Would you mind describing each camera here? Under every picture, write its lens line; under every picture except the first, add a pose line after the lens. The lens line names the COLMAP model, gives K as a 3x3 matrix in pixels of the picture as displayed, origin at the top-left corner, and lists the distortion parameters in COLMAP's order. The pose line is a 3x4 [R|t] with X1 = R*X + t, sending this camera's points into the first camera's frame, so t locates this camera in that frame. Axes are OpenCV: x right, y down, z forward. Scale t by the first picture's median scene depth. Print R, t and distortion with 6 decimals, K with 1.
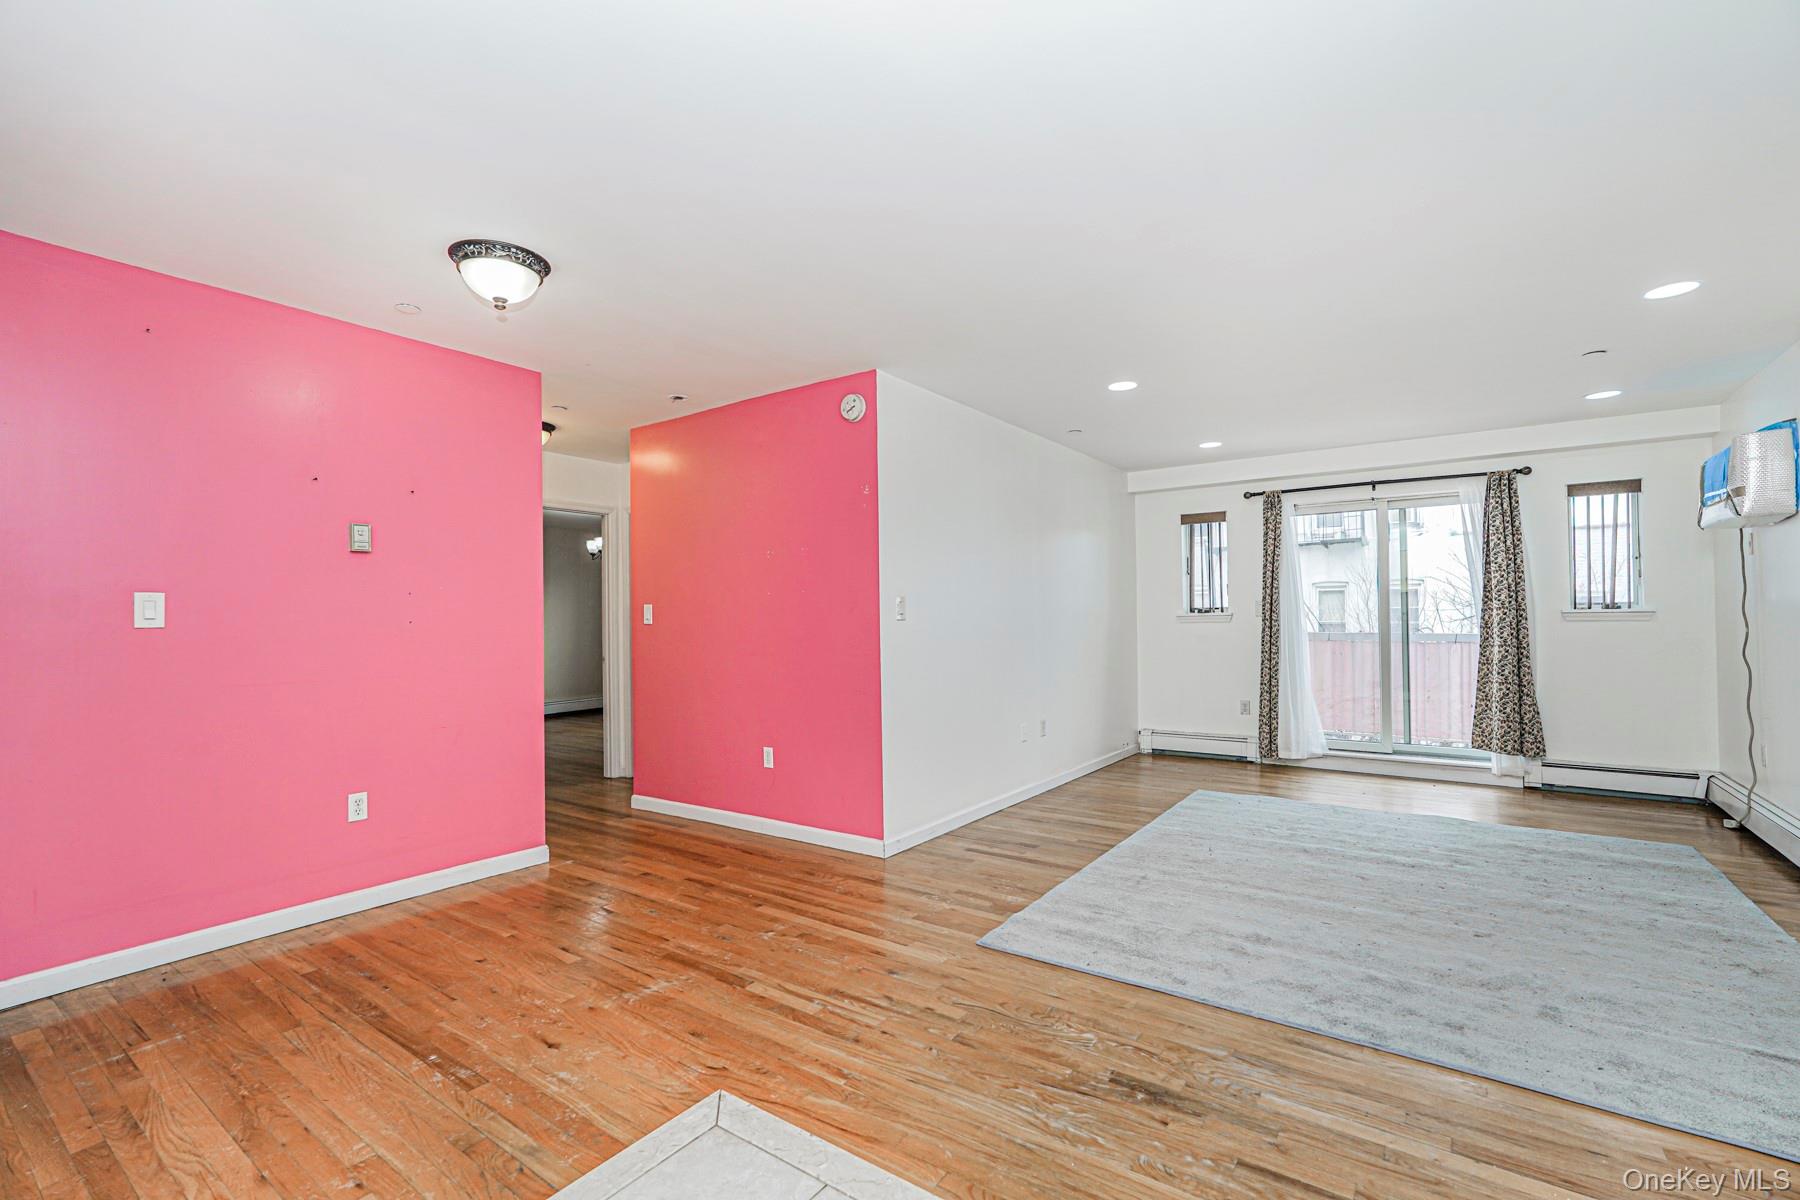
lens RADIAL K [[793.5, 0, 895.5], [0, 793.5, 603.7], [0, 0, 1]] dist [-0.010536, 0.006804]
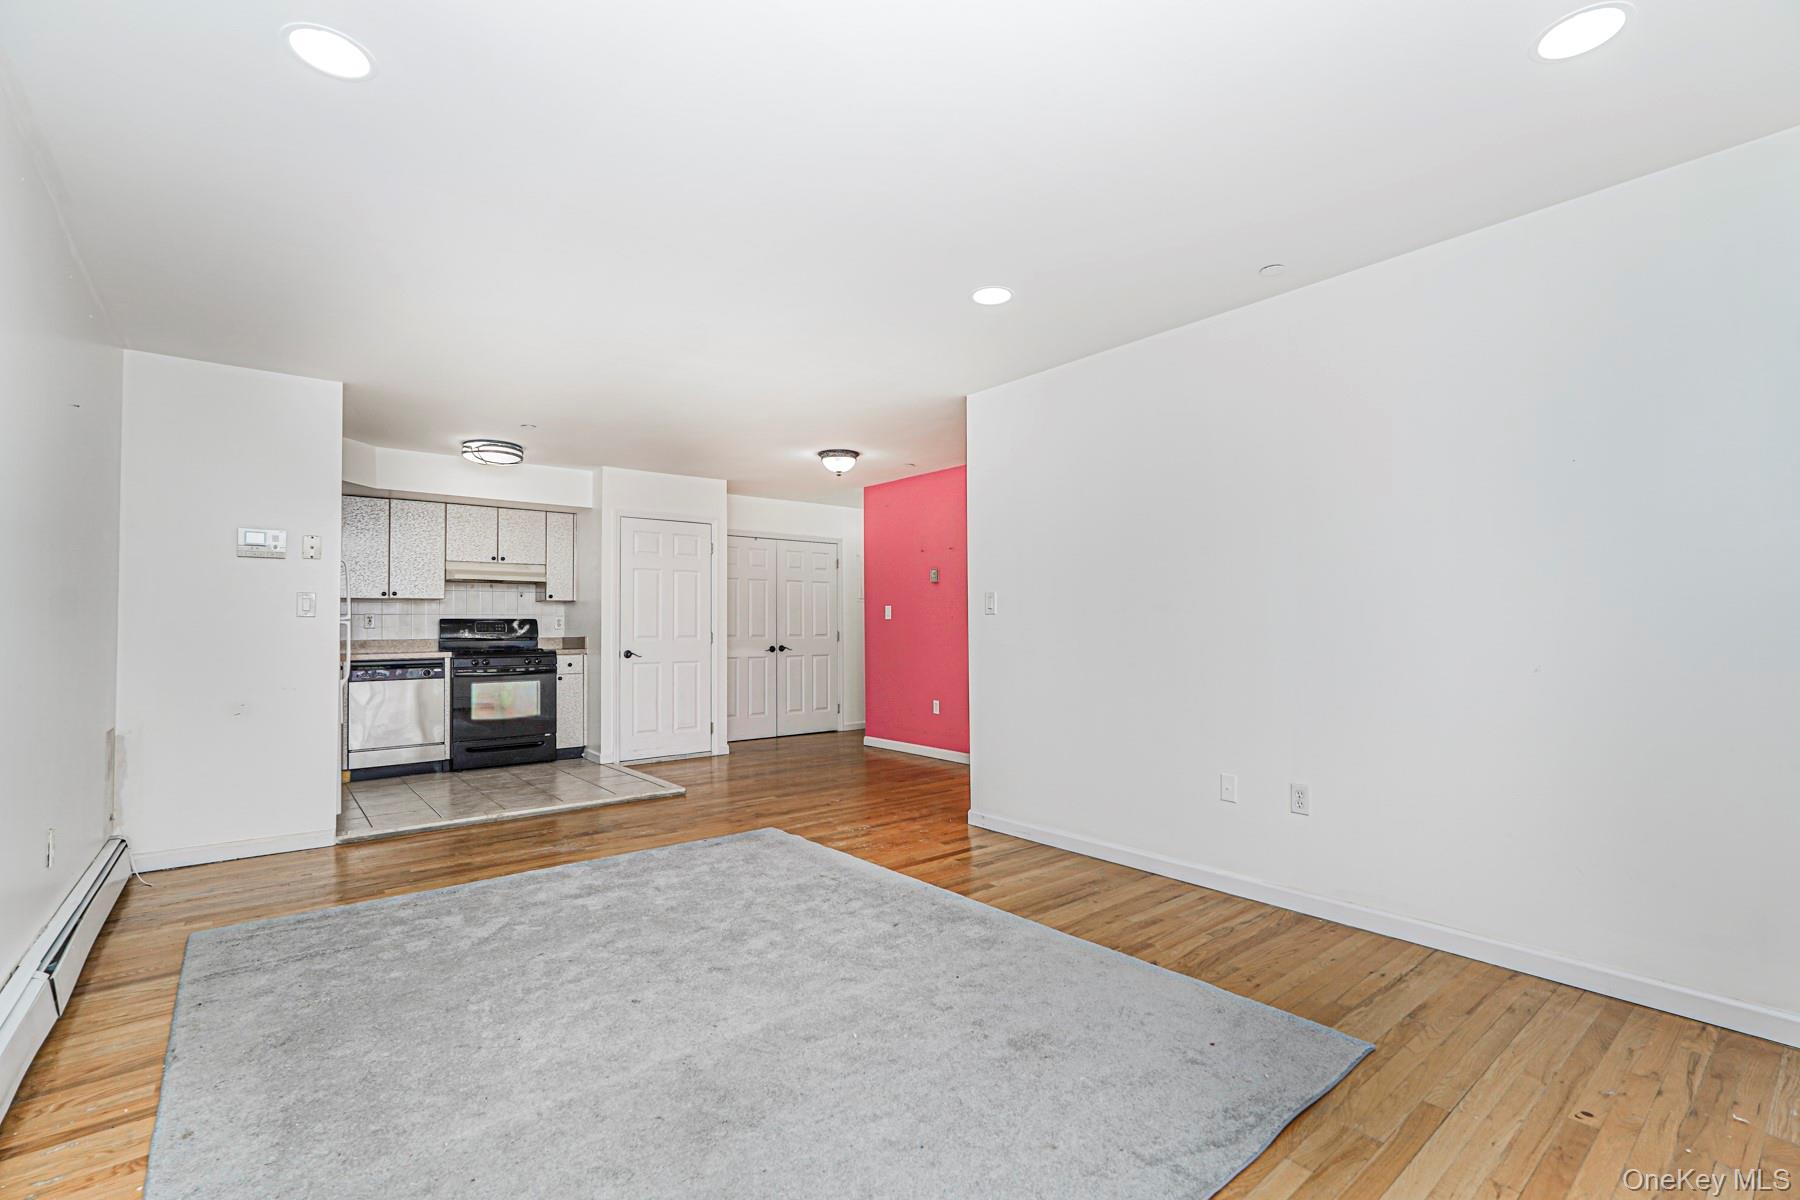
lens RADIAL K [[793.5, 0, 896.6], [0, 793.5, 606.7], [0, 0, 1]] dist [-0.010536, 0.006804]
pose [[-0.234198, -0.015529, -0.972065, 1.120901], [0.018583, 0.999618, -0.020447, 0.029926], [0.972011, -0.022853, -0.233820, 1.172407]]
